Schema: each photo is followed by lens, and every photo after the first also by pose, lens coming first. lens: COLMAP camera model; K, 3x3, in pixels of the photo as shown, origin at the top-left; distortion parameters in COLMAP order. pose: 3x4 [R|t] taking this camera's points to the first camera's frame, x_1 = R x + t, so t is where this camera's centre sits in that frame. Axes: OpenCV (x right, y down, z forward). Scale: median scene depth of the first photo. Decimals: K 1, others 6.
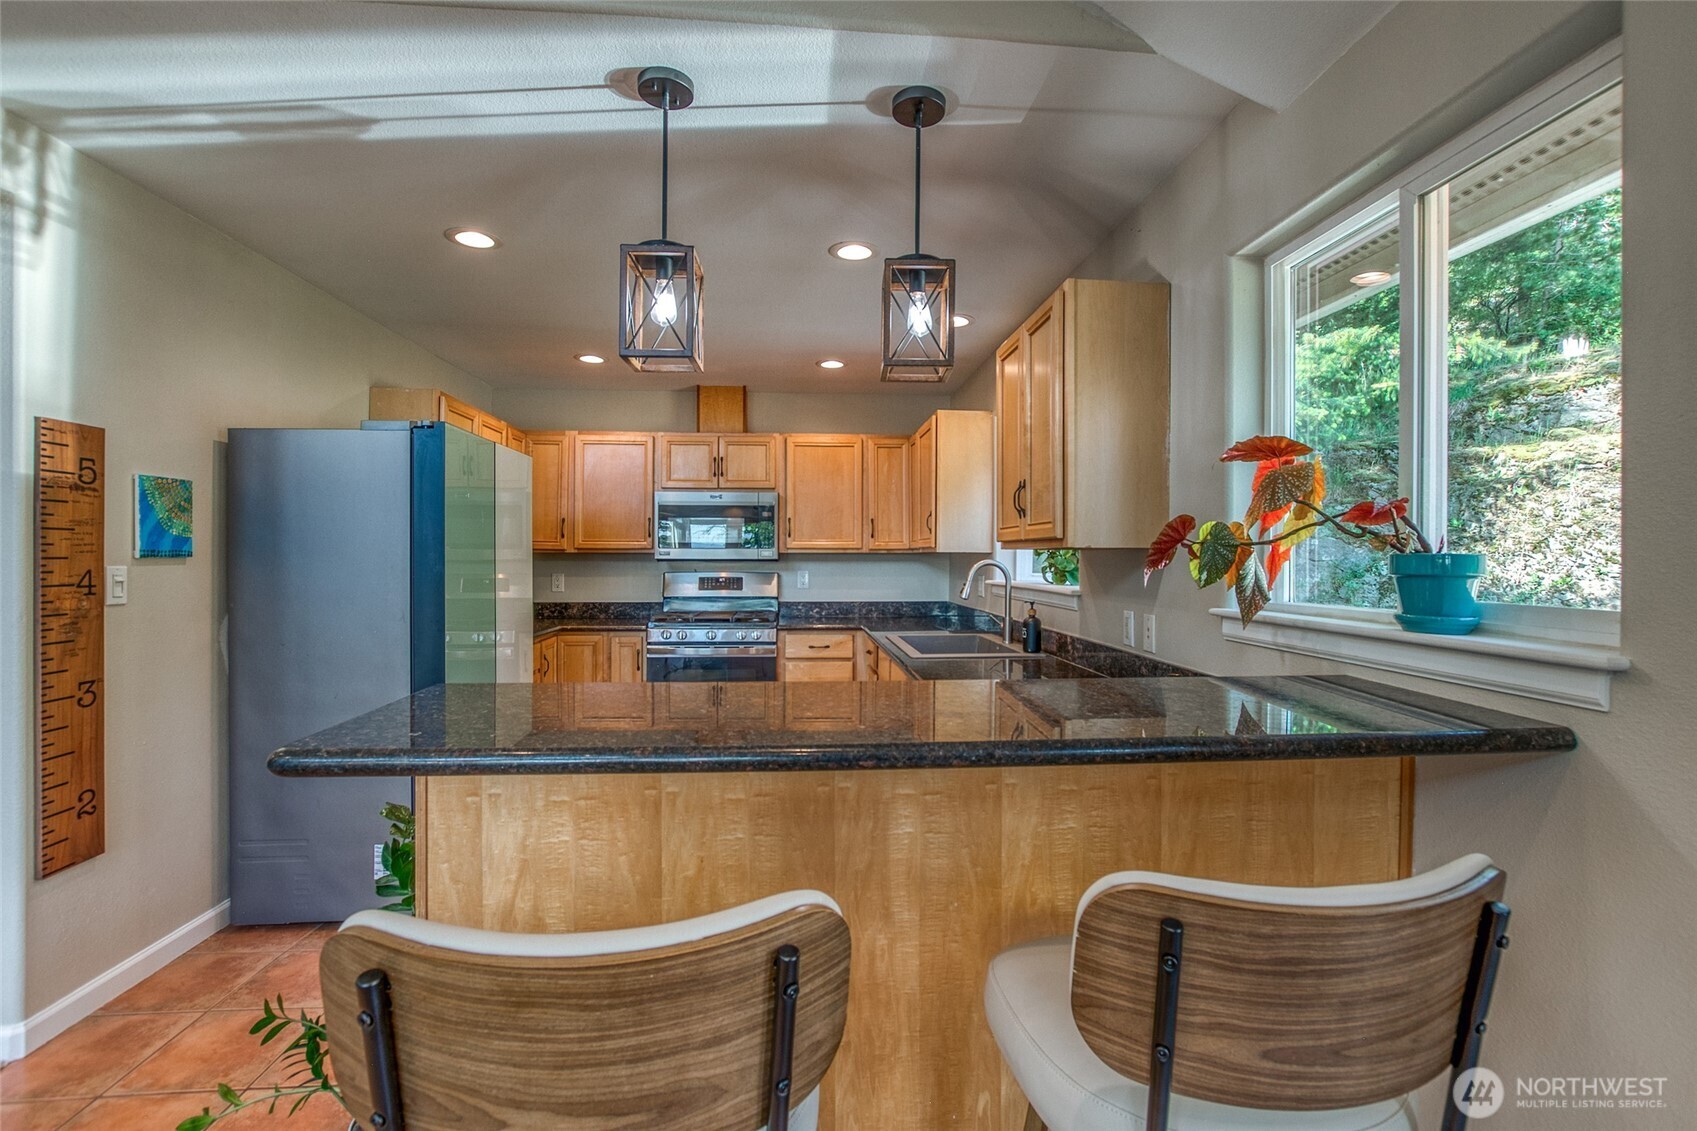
lens RADIAL K [[764.7, 0, 849.8], [0, 764.7, 554.2], [0, 0, 1]] dist [-0.015139, 0.000557]
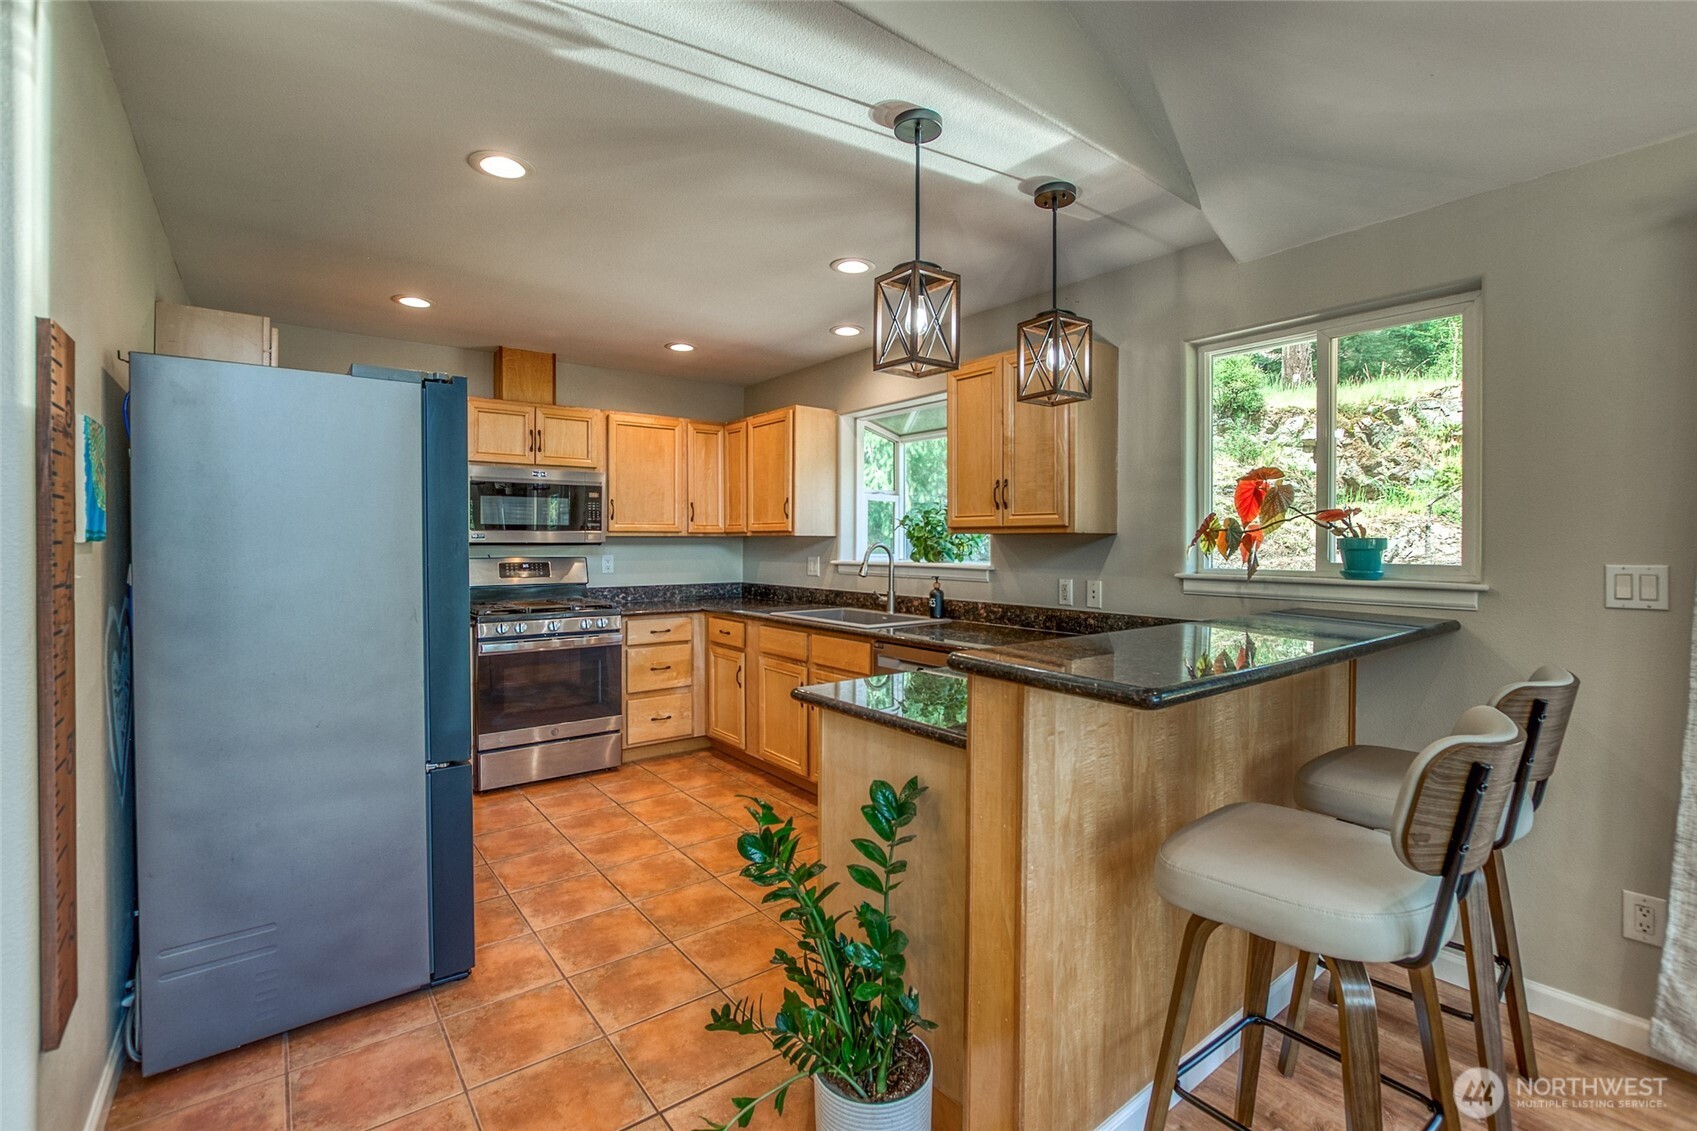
lens RADIAL K [[765.8, 0, 850.9], [0, 765.8, 542.9], [0, 0, 1]] dist [-0.014010, 0.000107]
pose [[0.828488, -0.003059, 0.559998, -0.401212], [-0.000976, 0.999976, 0.006907, 0.000044], [-0.560006, -0.006269, 0.828465, 0.045751]]
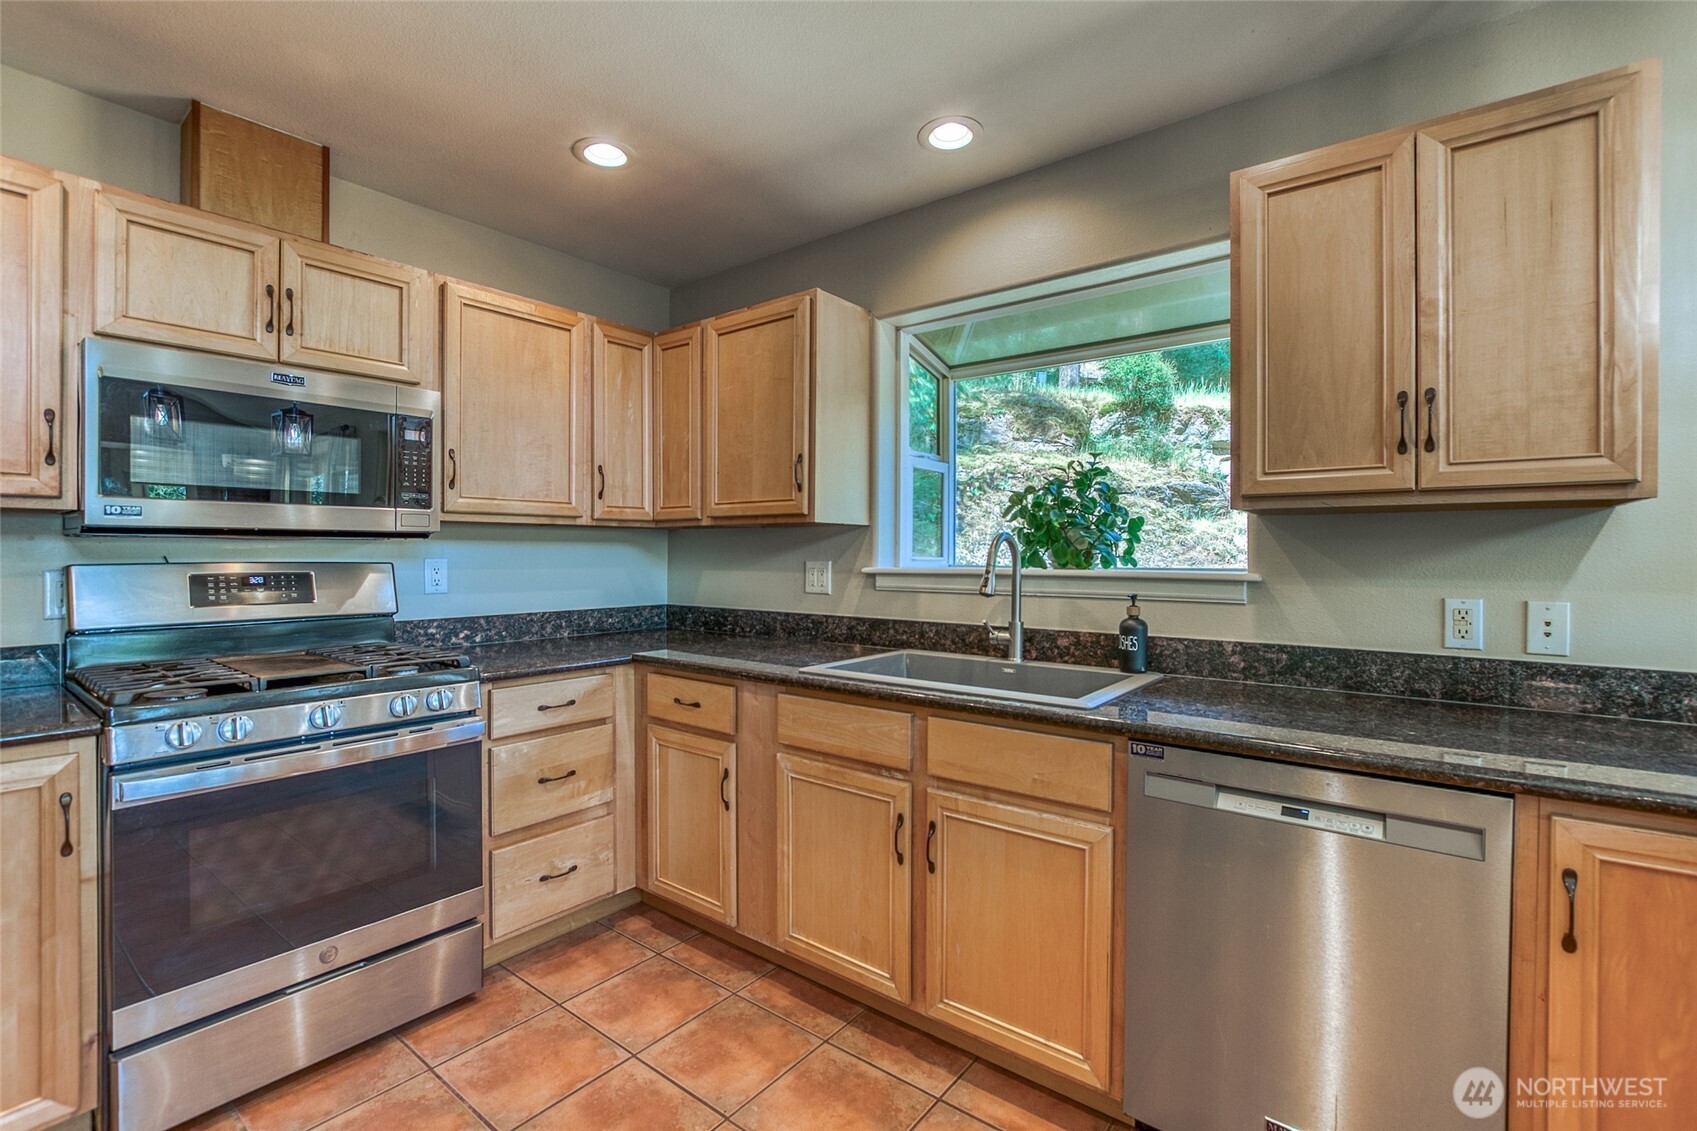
lens RADIAL K [[764.7, 0, 849.8], [0, 764.7, 554.2], [0, 0, 1]] dist [-0.015139, 0.000557]
pose [[0.669880, -0.002595, 0.742465, -0.295051], [-0.003477, 0.999972, 0.006632, 0.017072], [-0.742462, -0.007024, 0.669852, 0.530381]]
